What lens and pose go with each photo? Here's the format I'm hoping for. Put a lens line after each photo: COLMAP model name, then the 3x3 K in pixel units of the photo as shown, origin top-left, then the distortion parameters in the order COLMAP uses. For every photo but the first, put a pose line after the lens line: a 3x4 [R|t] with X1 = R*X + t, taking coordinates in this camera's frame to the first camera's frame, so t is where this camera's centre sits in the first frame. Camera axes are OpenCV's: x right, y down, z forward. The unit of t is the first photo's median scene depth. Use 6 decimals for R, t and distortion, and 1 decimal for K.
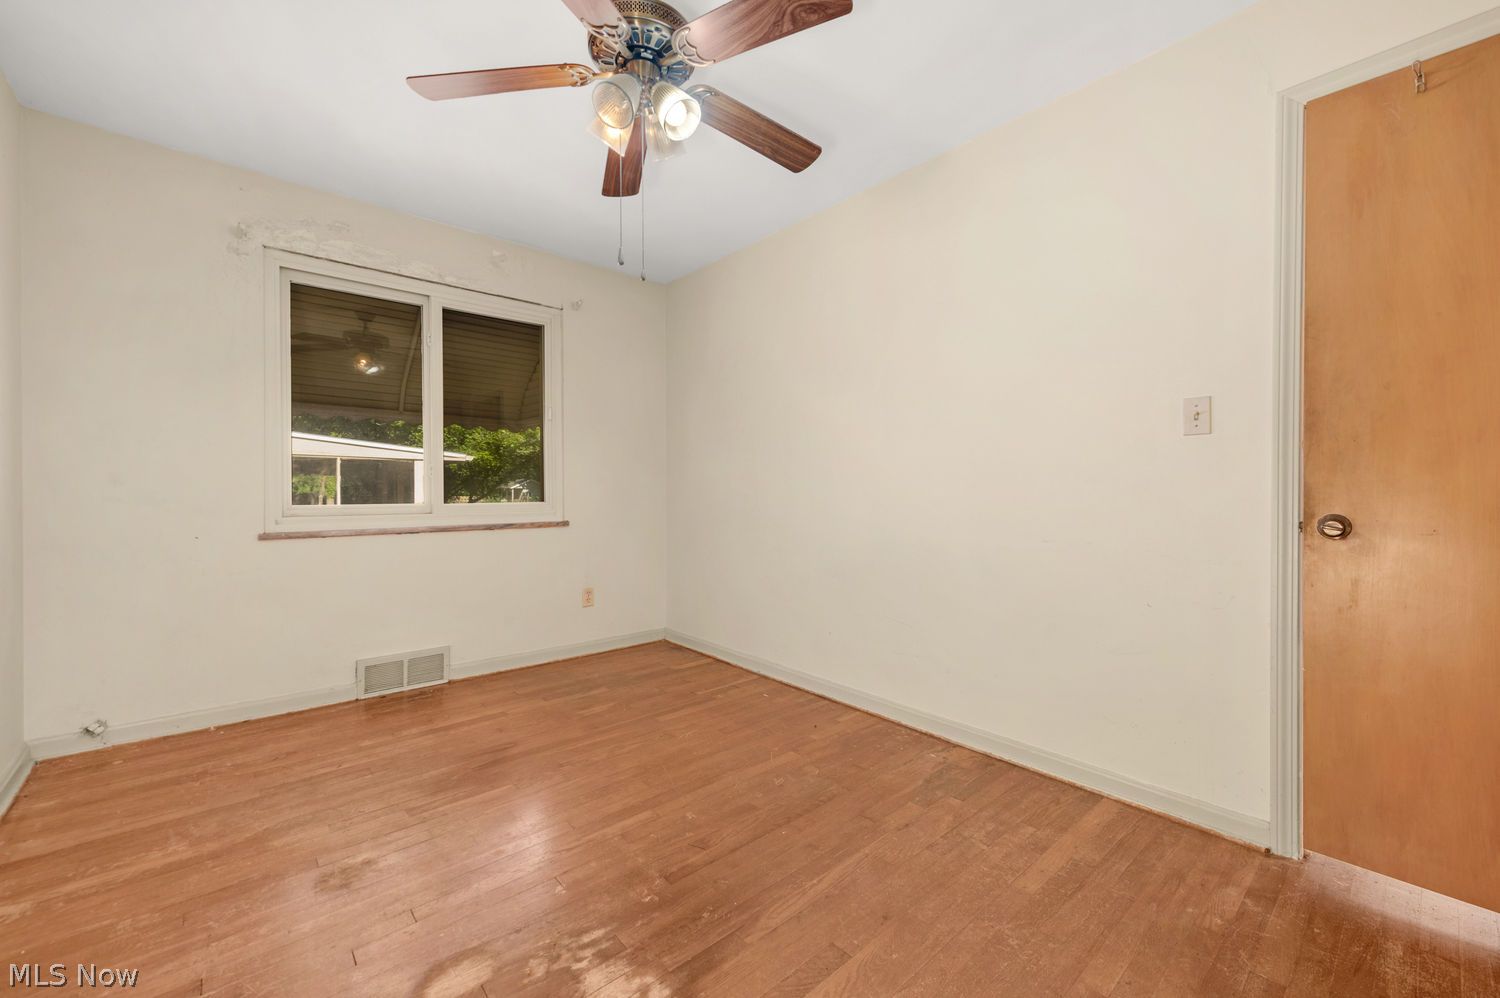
lens RADIAL K [[588.9, 0, 769.9], [0, 588.9, 488.8], [0, 0, 1]] dist [0.018546, -0.005602]
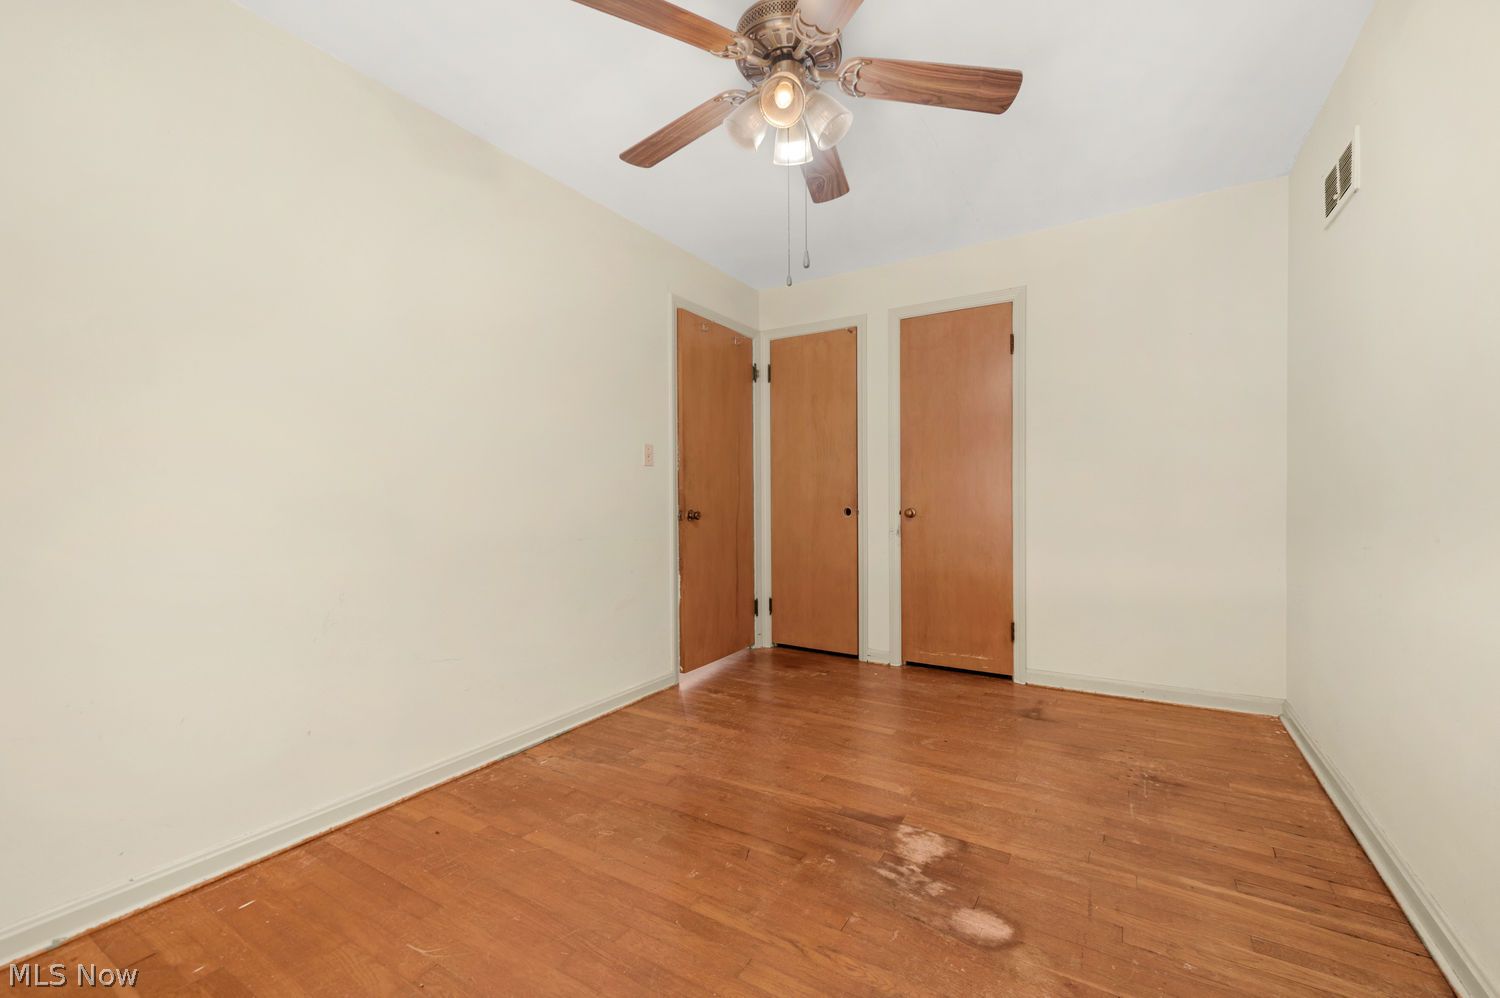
lens RADIAL K [[614.8, 0, 770.7], [0, 614.8, 483.1], [0, 0, 1]] dist [0.016745, -0.005665]
pose [[-0.293119, 0.023834, 0.955779, -0.921180], [0.006541, 0.999716, -0.022923, 0.009885], [-0.956054, -0.000468, -0.293192, 1.031223]]
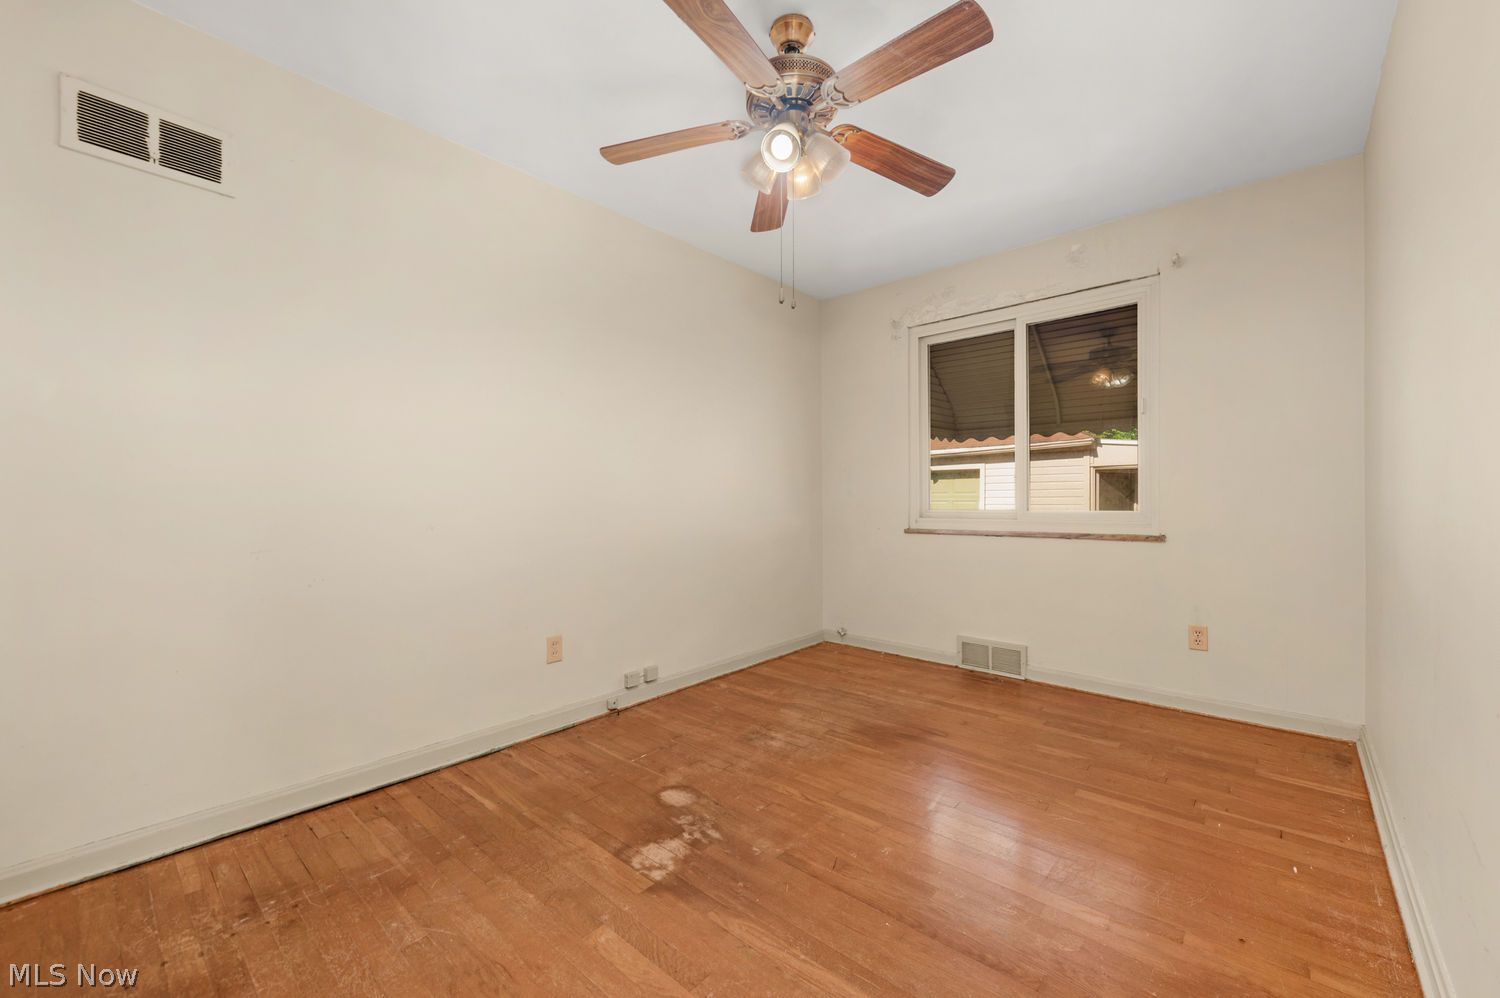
lens RADIAL K [[599.2, 0, 773.4], [0, 599.2, 498.6], [0, 0, 1]] dist [0.019213, -0.005286]
pose [[0.128723, -0.002039, -0.991679, 0.693845], [0.006524, 0.999978, -0.001209, 0.003011], [0.991659, -0.006314, 0.128733, 0.632244]]
